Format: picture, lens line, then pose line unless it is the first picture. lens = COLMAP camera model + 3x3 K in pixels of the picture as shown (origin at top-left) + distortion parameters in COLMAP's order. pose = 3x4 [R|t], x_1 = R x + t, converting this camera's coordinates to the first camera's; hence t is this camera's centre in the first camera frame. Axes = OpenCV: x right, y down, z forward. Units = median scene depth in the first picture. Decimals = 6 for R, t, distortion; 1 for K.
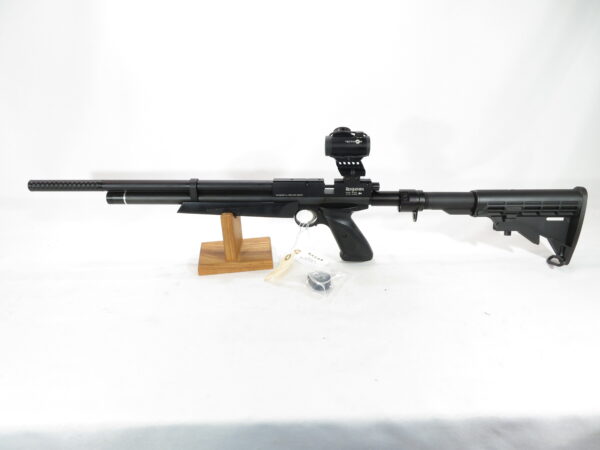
lens RADIAL K [[434.5, 0, 300.0], [0, 434.5, 225.0], [0, 0, 1]] dist [0.004823, 0.001855]
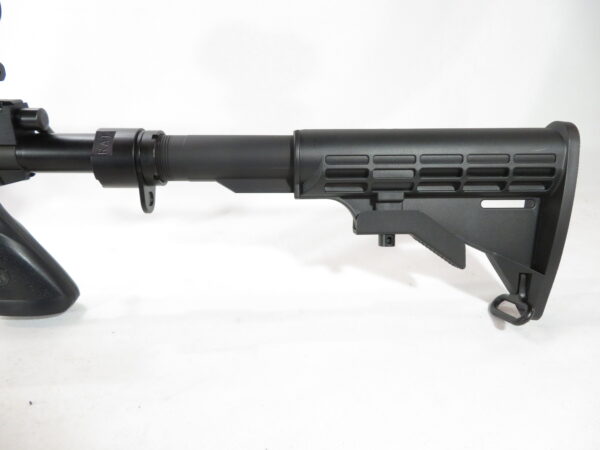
lens RADIAL K [[434.5, 0, 300.0], [0, 434.5, 225.0], [0, 0, 1]] dist [0.004823, 0.001855]
pose [[0.999194, -0.005985, 0.039704, 0.387939], [0.008824, 0.997386, -0.071722, 0.032887], [-0.039171, 0.072015, 0.996634, 0.616638]]
